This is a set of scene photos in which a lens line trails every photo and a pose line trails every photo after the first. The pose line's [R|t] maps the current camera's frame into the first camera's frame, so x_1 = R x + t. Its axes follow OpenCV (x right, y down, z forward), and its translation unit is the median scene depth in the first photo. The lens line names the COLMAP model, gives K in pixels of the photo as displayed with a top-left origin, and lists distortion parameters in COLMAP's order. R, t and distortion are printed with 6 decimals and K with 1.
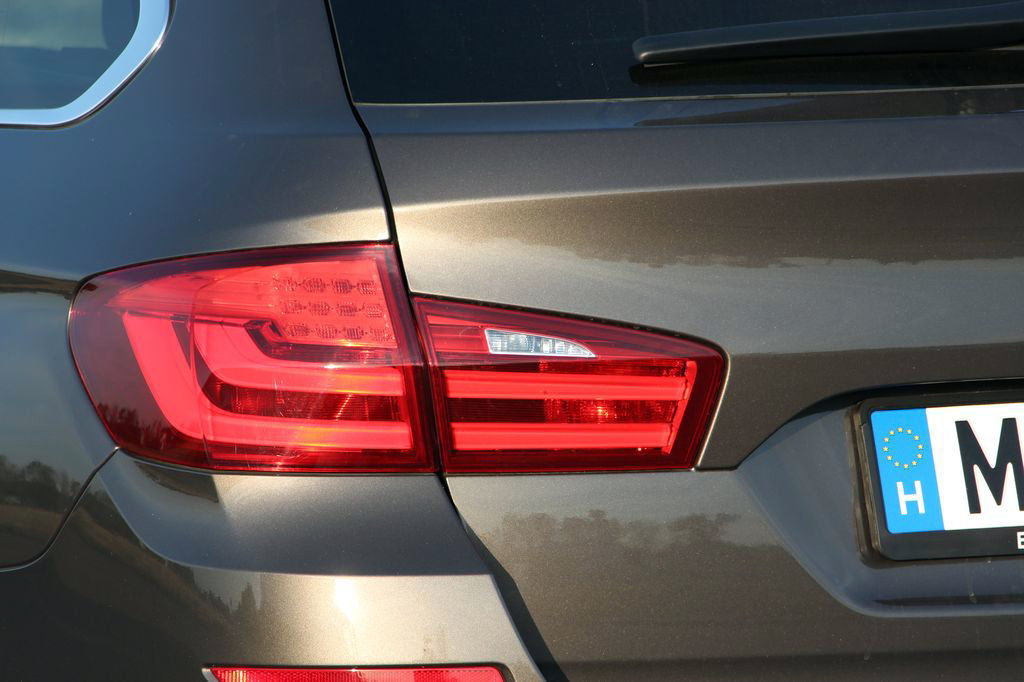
lens RADIAL K [[6071.9, 0, 539.5], [0, 6071.9, 351.9], [0, 0, 1]] dist [2.373707, 0.000000]
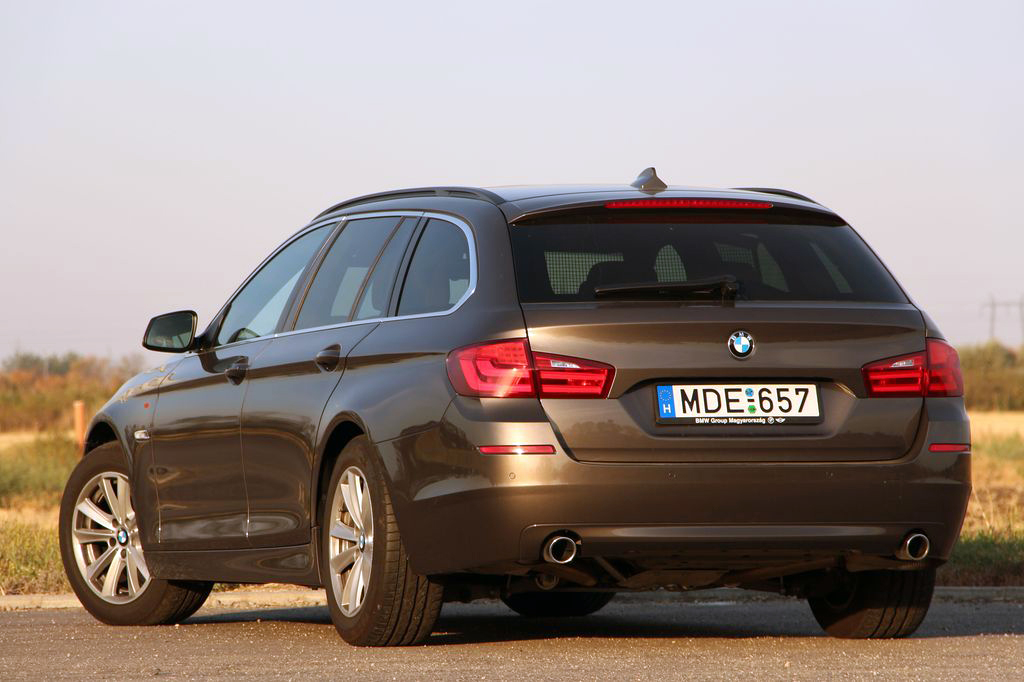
lens RADIAL K [[6071.9, 0, 515.6], [0, 6071.9, 348.1], [0, 0, 1]] dist [2.373707, 0.000000]
pose [[0.994251, 0.003746, -0.107005, 0.372789], [-0.012329, 0.996745, -0.079667, 0.289419], [0.106358, 0.080528, 0.991062, -2.747571]]
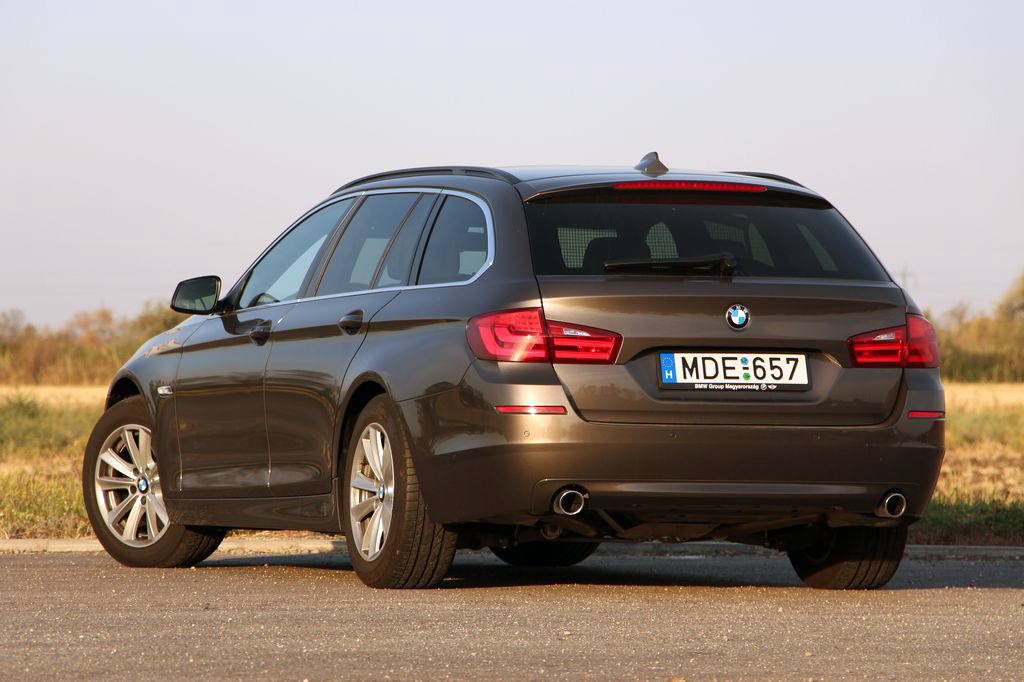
lens RADIAL K [[6071.9, 0, 507.9], [0, 6071.9, 332.4], [0, 0, 1]] dist [2.373707, 0.000000]
pose [[0.995616, 0.021256, -0.091088, 0.327628], [-0.028286, 0.996660, -0.076601, 0.314466], [0.089156, 0.078842, 0.992892, -3.085861]]
